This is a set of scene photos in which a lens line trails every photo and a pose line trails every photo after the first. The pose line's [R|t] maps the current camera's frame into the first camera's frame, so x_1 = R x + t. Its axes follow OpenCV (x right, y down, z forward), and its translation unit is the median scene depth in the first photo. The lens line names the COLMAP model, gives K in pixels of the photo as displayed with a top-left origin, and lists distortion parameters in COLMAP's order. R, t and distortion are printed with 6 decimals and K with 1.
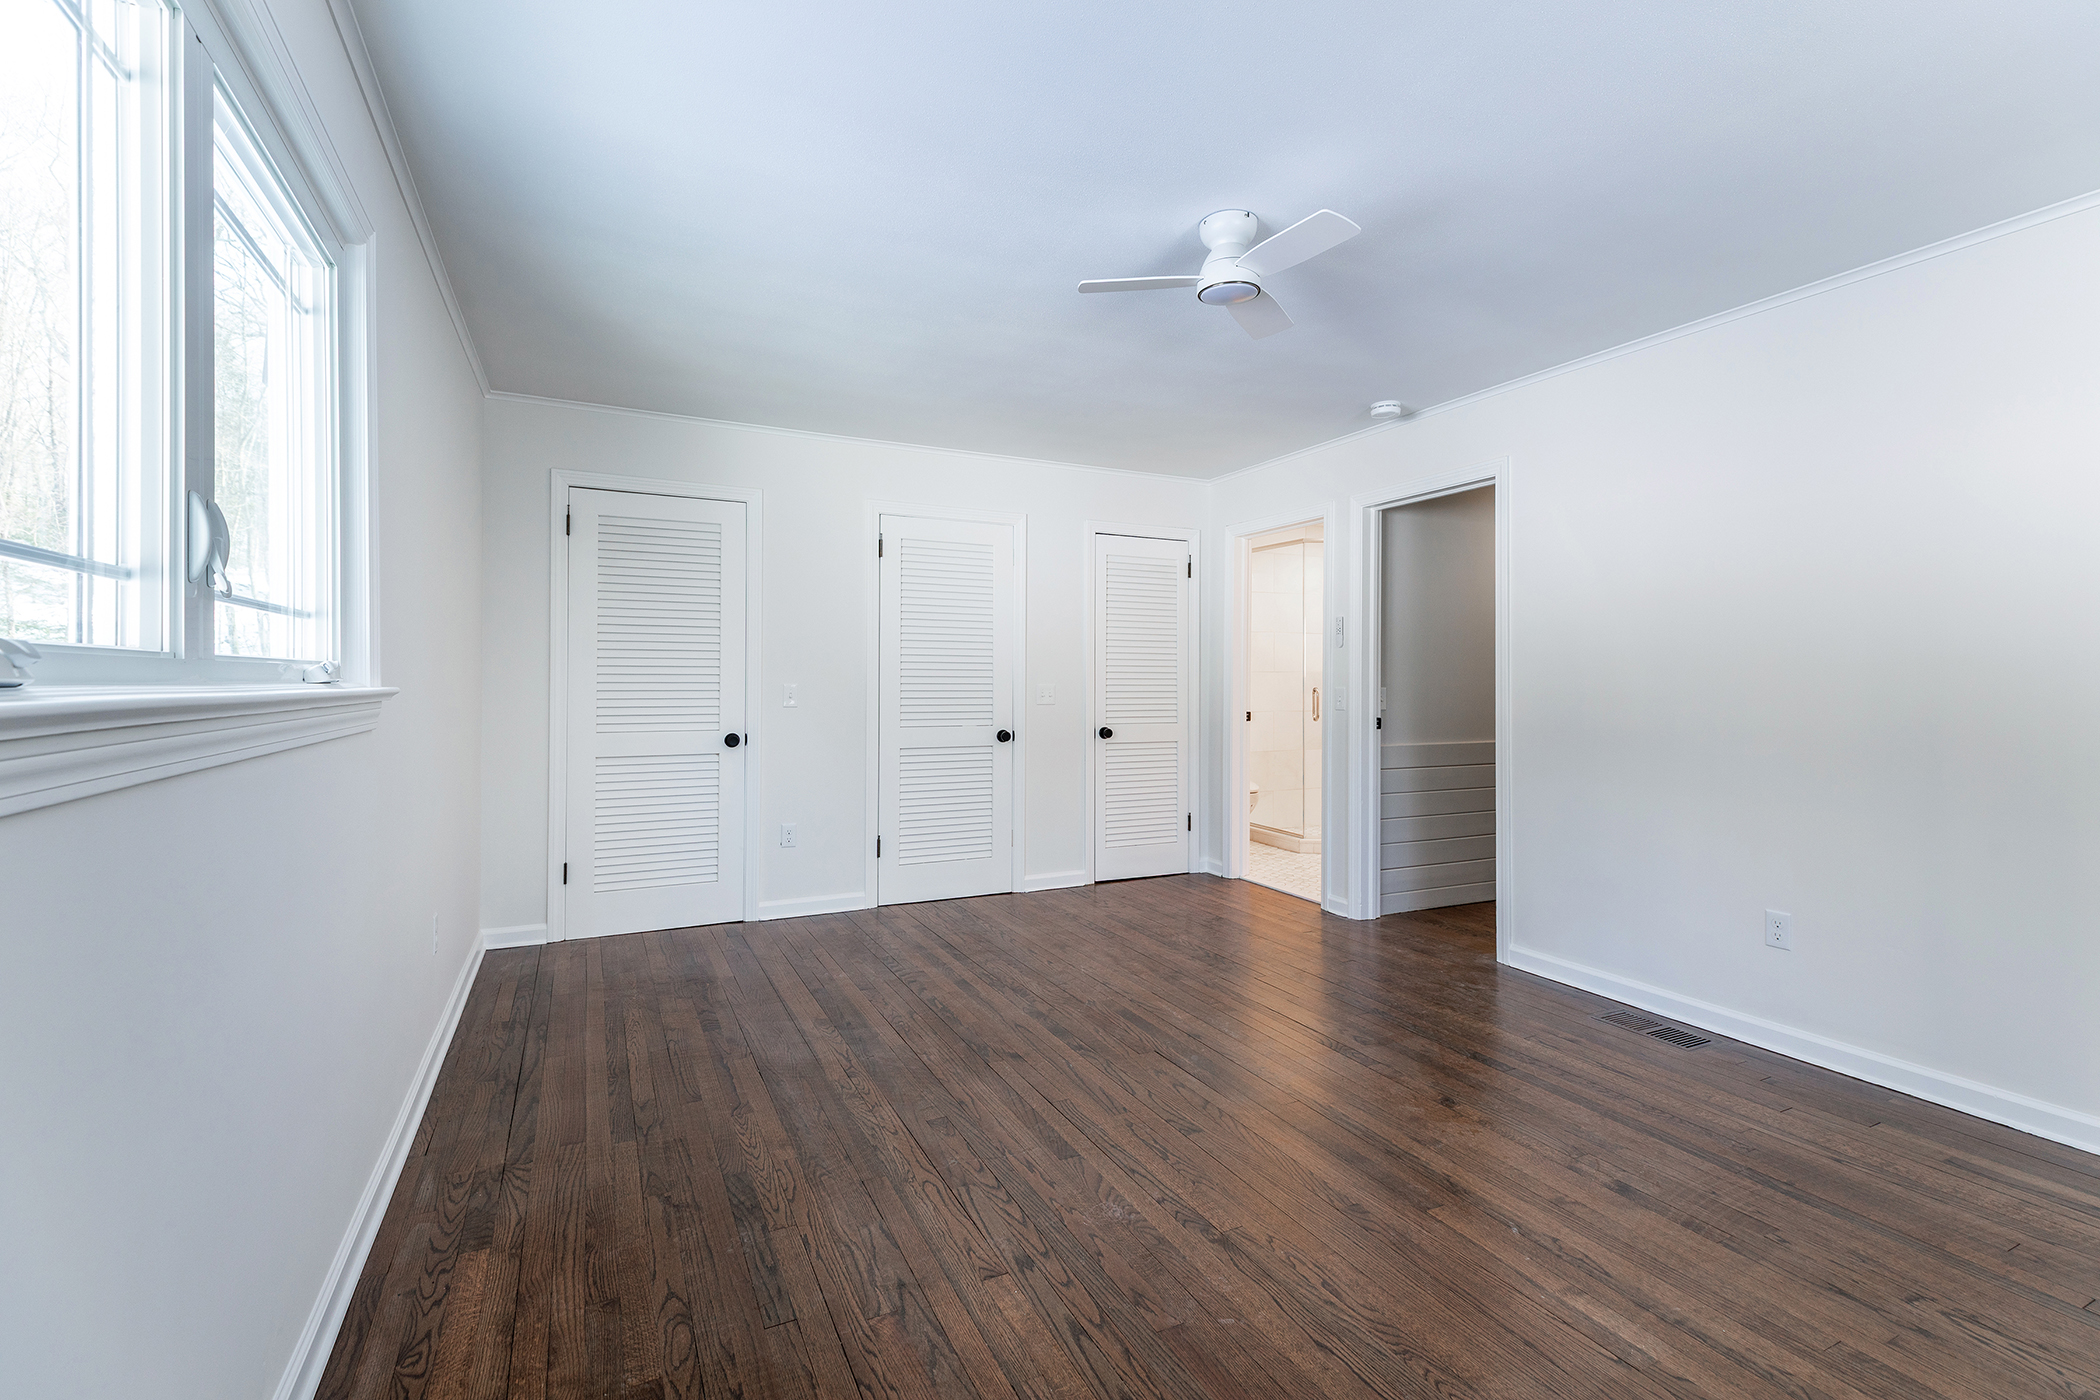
lens RADIAL K [[938.6, 0, 1048.7], [0, 938.6, 694.3], [0, 0, 1]] dist [-0.000337, -0.000249]
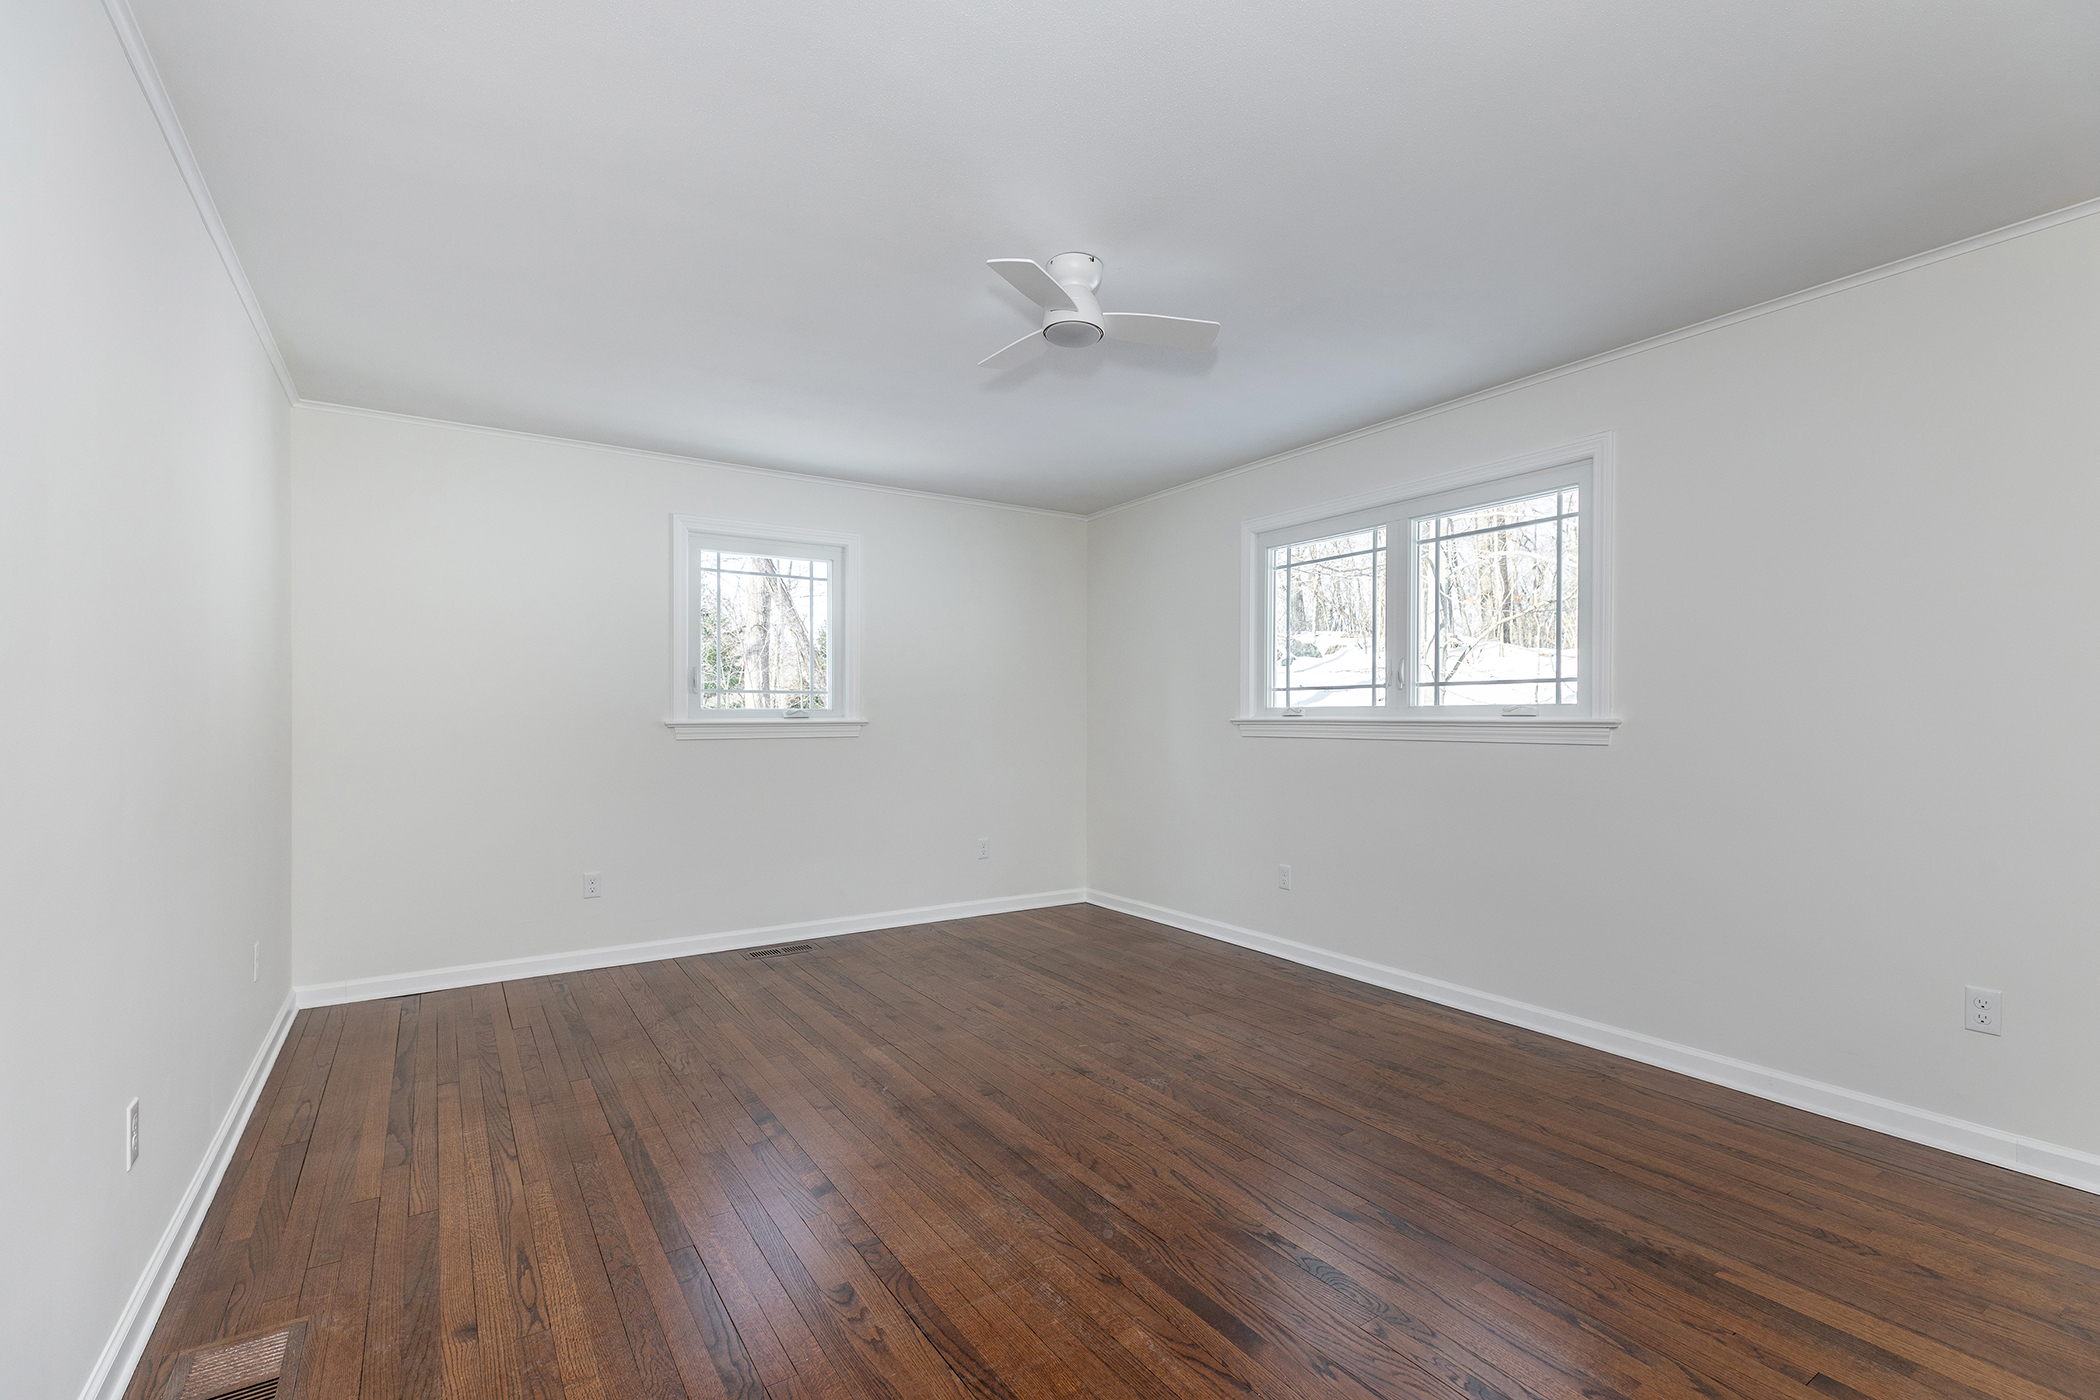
lens RADIAL K [[938.6, 0, 1048.7], [0, 938.6, 694.3], [0, 0, 1]] dist [-0.000337, -0.000249]
pose [[-0.993273, -0.004479, -0.115713, 0.344544], [-0.003985, 0.999982, -0.004500, -0.031094], [0.115731, -0.004009, -0.993272, 2.059688]]
